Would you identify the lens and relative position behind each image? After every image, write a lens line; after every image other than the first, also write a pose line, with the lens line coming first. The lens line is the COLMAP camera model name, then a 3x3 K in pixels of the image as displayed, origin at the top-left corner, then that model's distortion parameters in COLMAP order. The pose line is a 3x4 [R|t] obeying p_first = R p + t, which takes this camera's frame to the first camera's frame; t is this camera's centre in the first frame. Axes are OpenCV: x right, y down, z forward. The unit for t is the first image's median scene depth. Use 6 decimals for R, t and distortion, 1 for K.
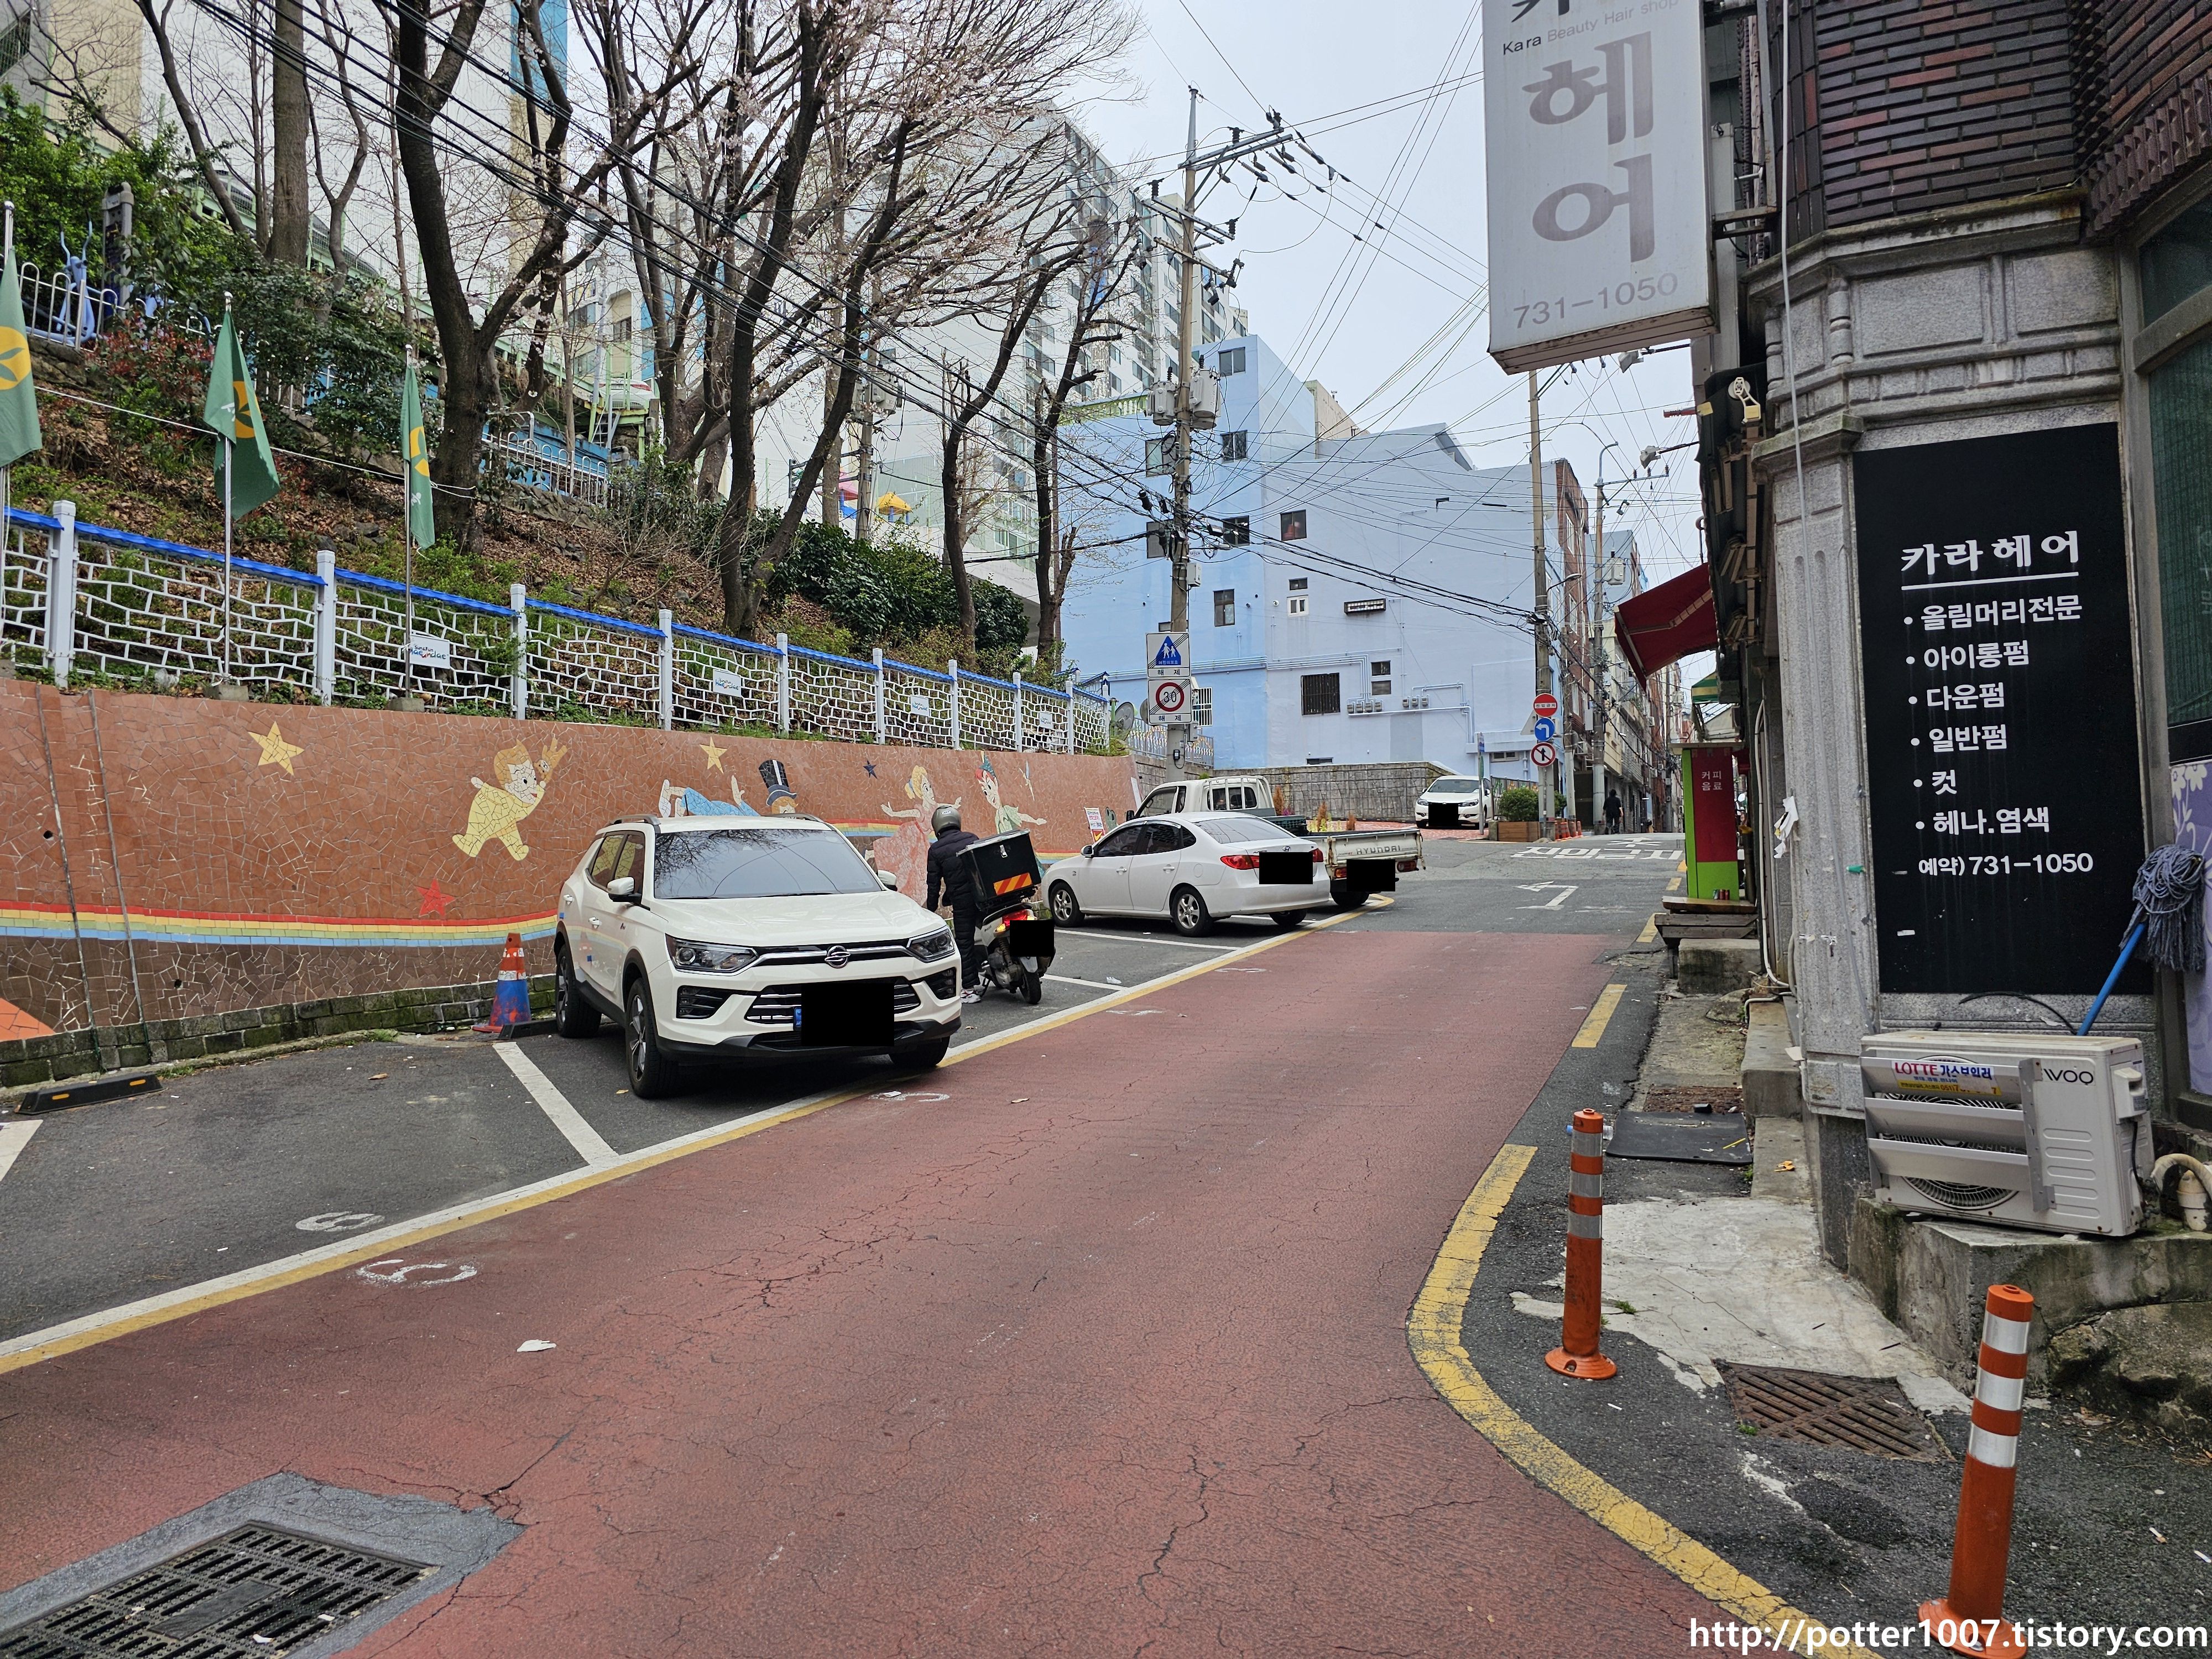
lens RADIAL K [[1358.4, 0, 1106.0], [0, 1358.4, 829.5], [0, 0, 1]] dist [0.001236, -0.000258]
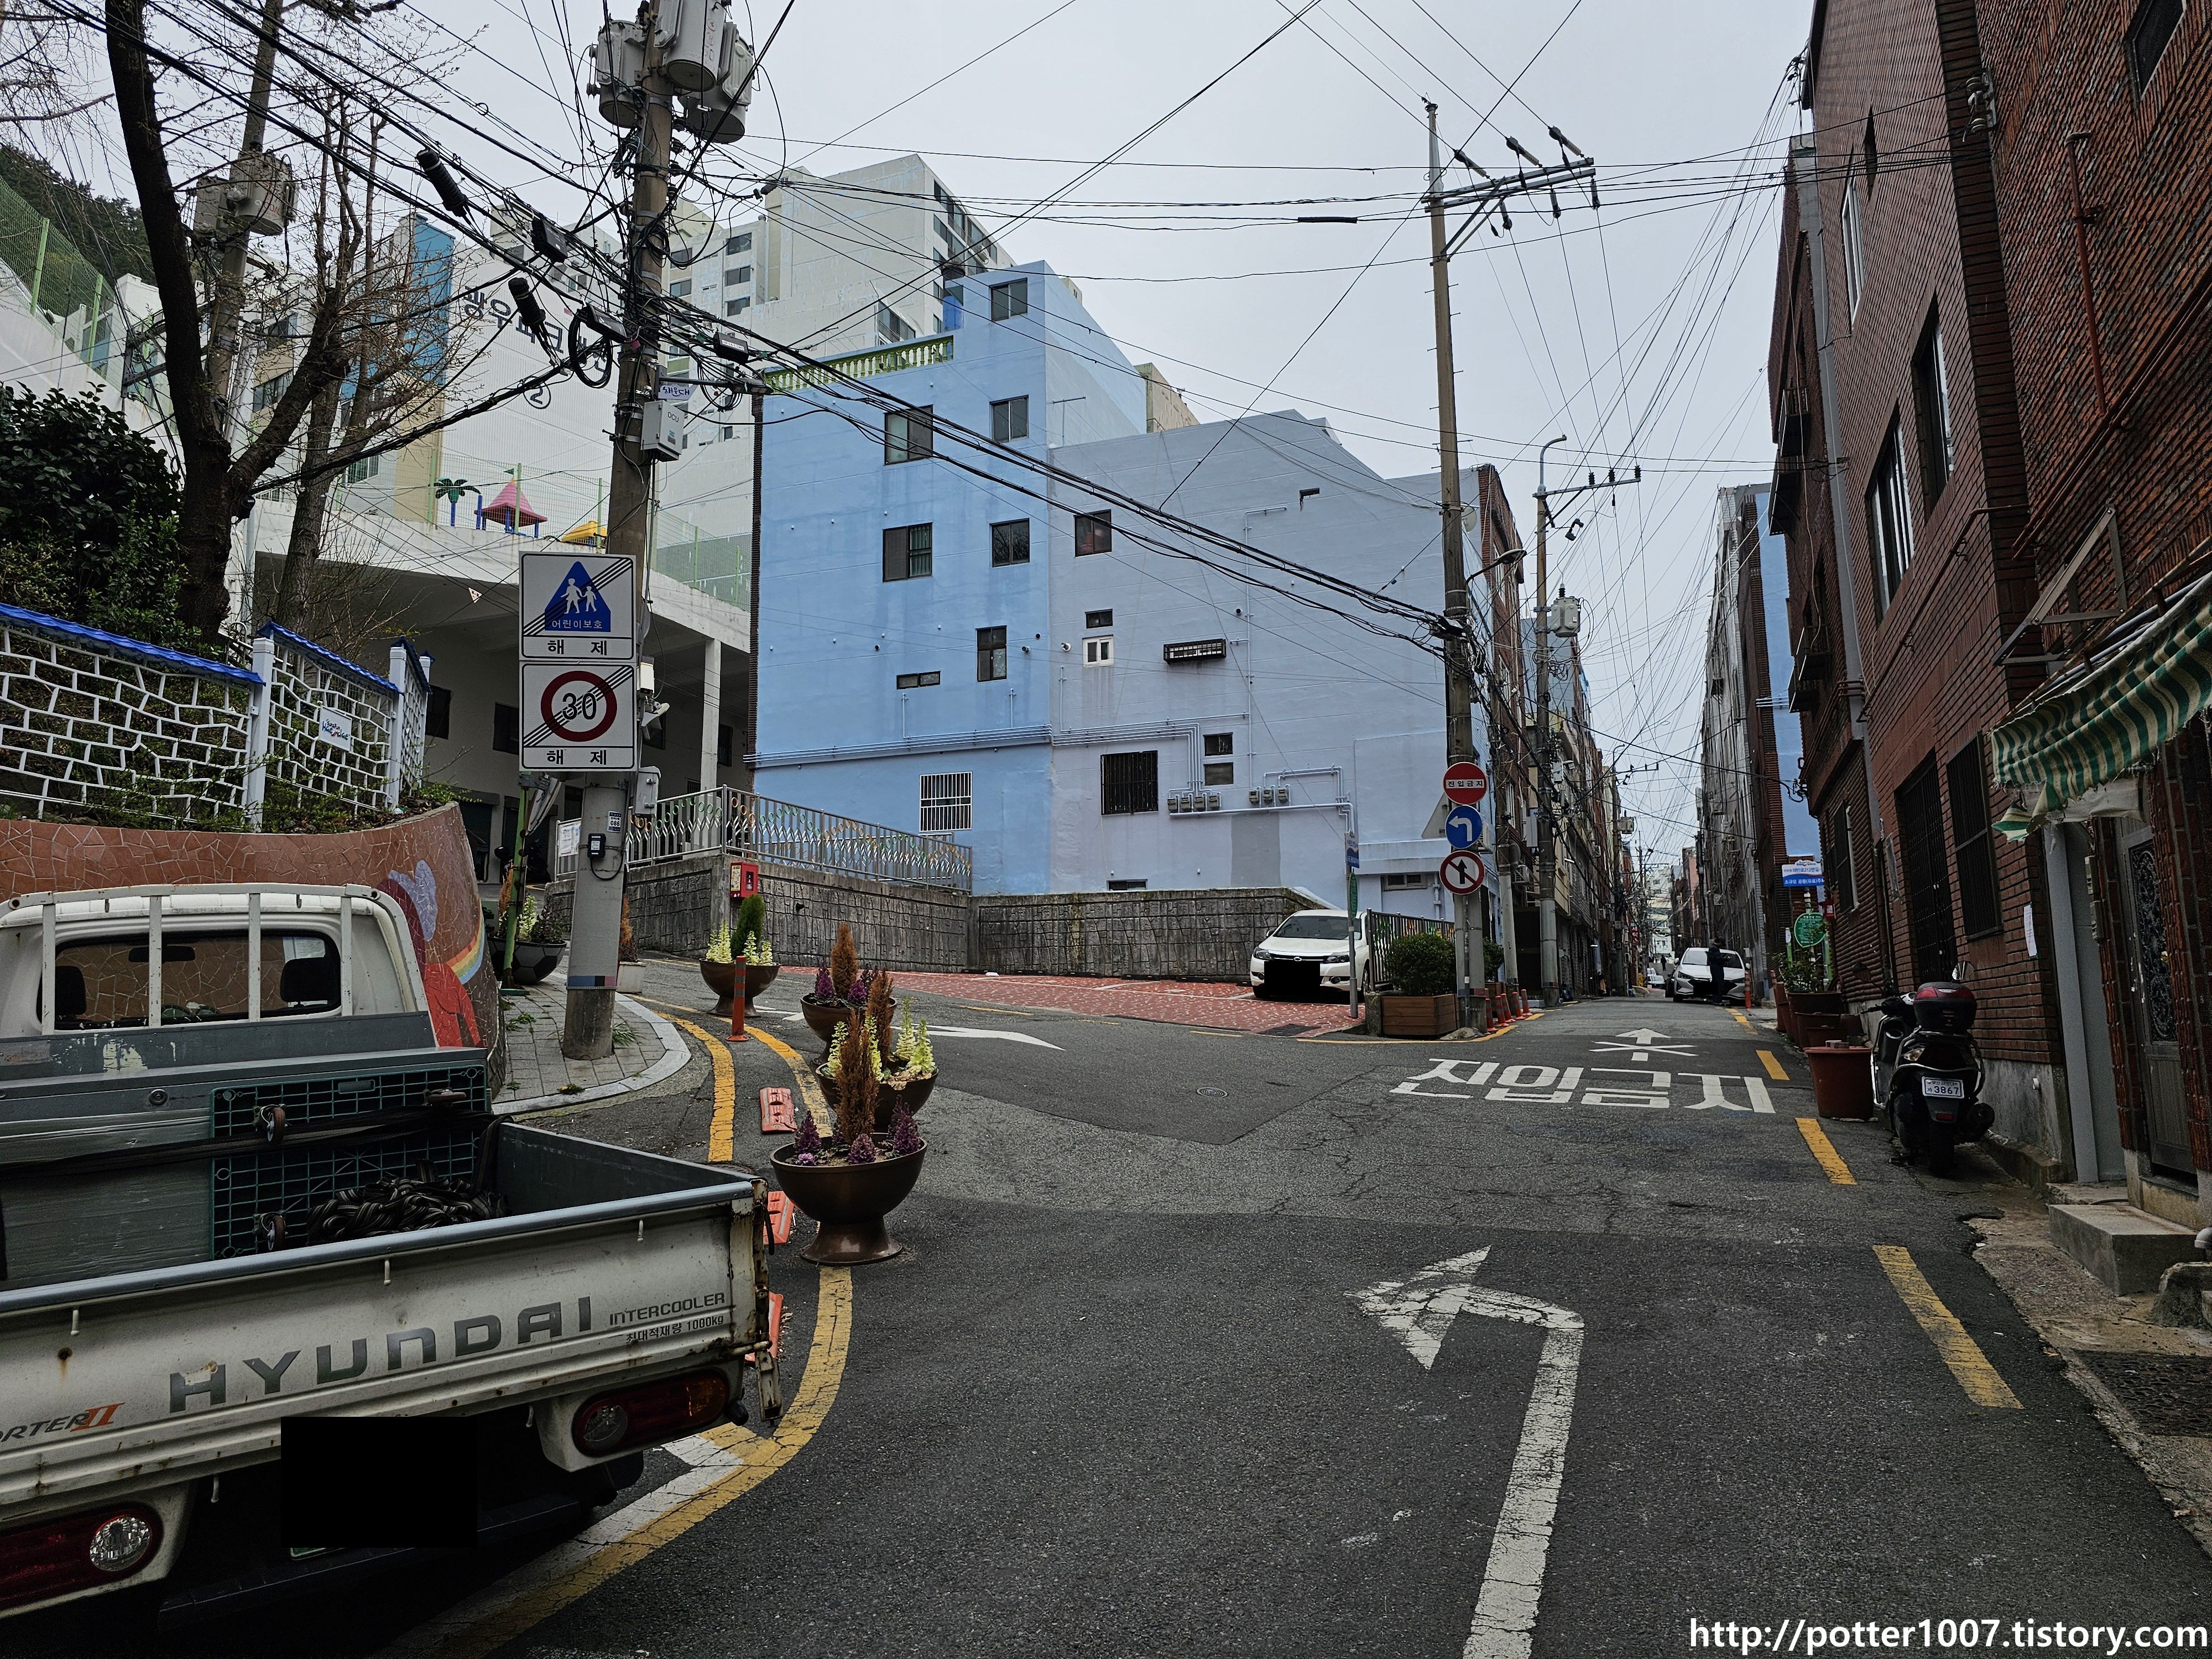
lens RADIAL K [[1358.4, 0, 1106.0], [0, 1358.4, 829.5], [0, 0, 1]] dist [0.001236, -0.000258]
pose [[0.998594, 0.019534, 0.049281, 0.117898], [-0.014600, 0.995025, -0.098555, -0.012881], [-0.050961, 0.097697, 0.993911, 0.360150]]
